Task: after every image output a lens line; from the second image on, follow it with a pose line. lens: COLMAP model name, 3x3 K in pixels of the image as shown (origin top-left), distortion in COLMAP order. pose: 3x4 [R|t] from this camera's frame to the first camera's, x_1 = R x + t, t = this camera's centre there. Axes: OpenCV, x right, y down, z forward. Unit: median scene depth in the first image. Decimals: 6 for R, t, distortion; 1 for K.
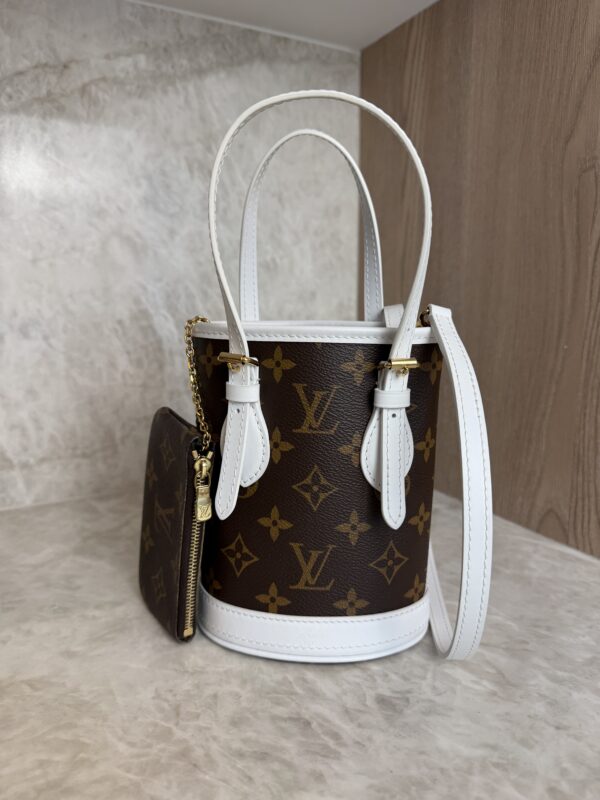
lens RADIAL K [[586.7, 0, 300.0], [0, 586.7, 400.0], [0, 0, 1]] dist [-0.024329, -0.001592]
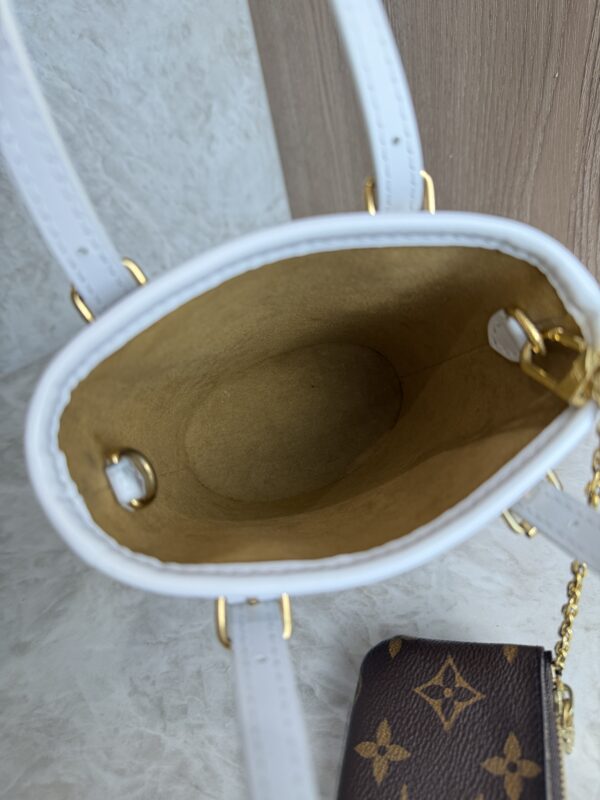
lens RADIAL K [[592.9, 0, 296.0], [0, 592.9, 400.2], [0, 0, 1]] dist [-0.040403, 0.009020]
pose [[0.971629, -0.235640, 0.020284, 0.046599], [0.199952, 0.864217, 0.461680, -0.139164], [-0.126320, -0.444526, 0.886814, 0.251227]]
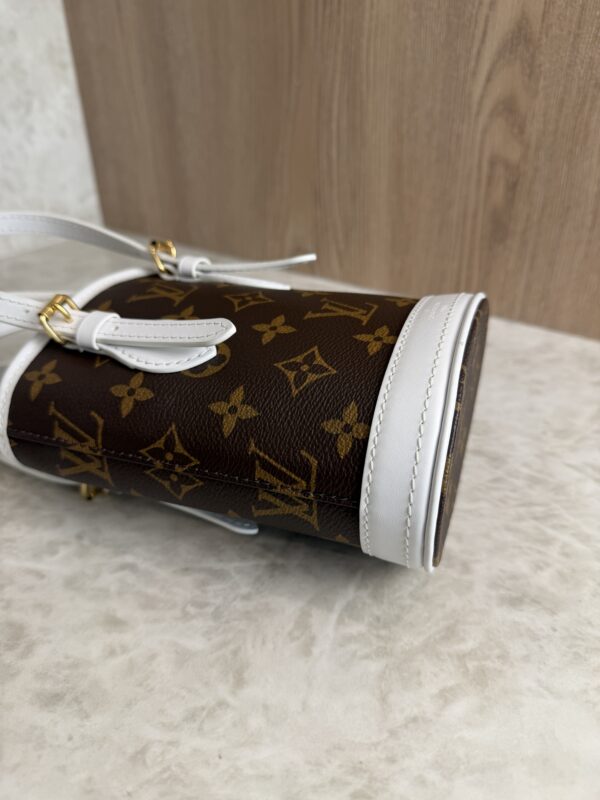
lens RADIAL K [[601.8, 0, 300.0], [0, 601.8, 400.0], [0, 0, 1]] dist [-0.054687, 0.013970]
pose [[0.900666, -0.233746, 0.366283, -0.052291], [0.087532, 0.923299, 0.373975, 0.034896], [-0.425604, -0.304766, 0.852044, -0.059770]]
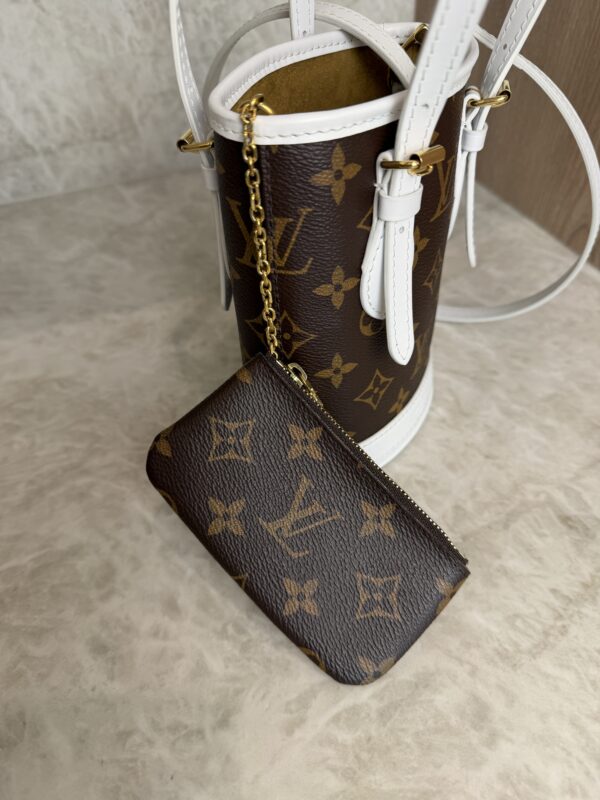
lens RADIAL K [[589.7, 0, 297.7], [0, 589.7, 397.4], [0, 0, 1]] dist [-0.041670, 0.004281]
pose [[0.989227, 0.076154, -0.125023, 0.123516], [0.007628, 0.826064, 0.563525, -0.115100], [0.146192, -0.558408, 0.816583, 0.032793]]
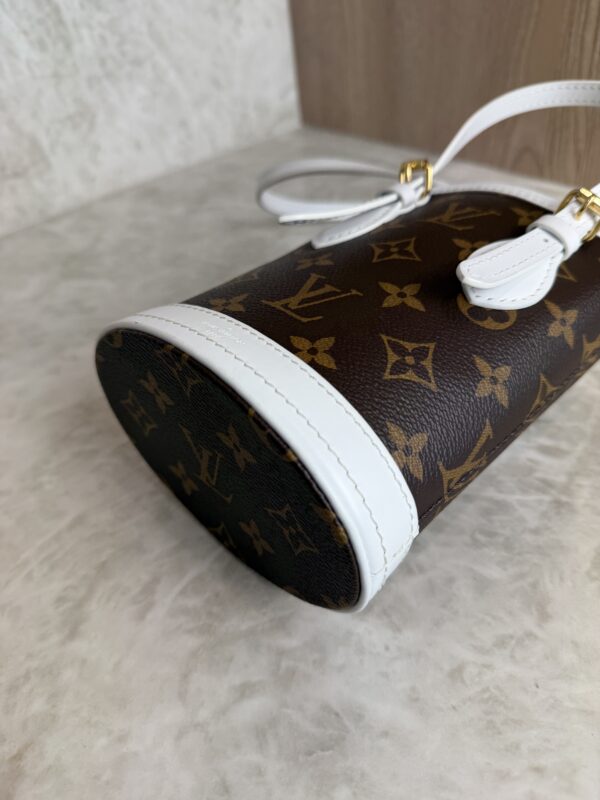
lens RADIAL K [[601.8, 0, 300.0], [0, 601.8, 400.0], [0, 0, 1]] dist [-0.054687, 0.013970]
pose [[0.968082, -0.220333, 0.119458, -0.176032], [0.133789, 0.857331, 0.497076, 0.002822], [-0.211937, -0.465228, 0.859445, 0.002214]]
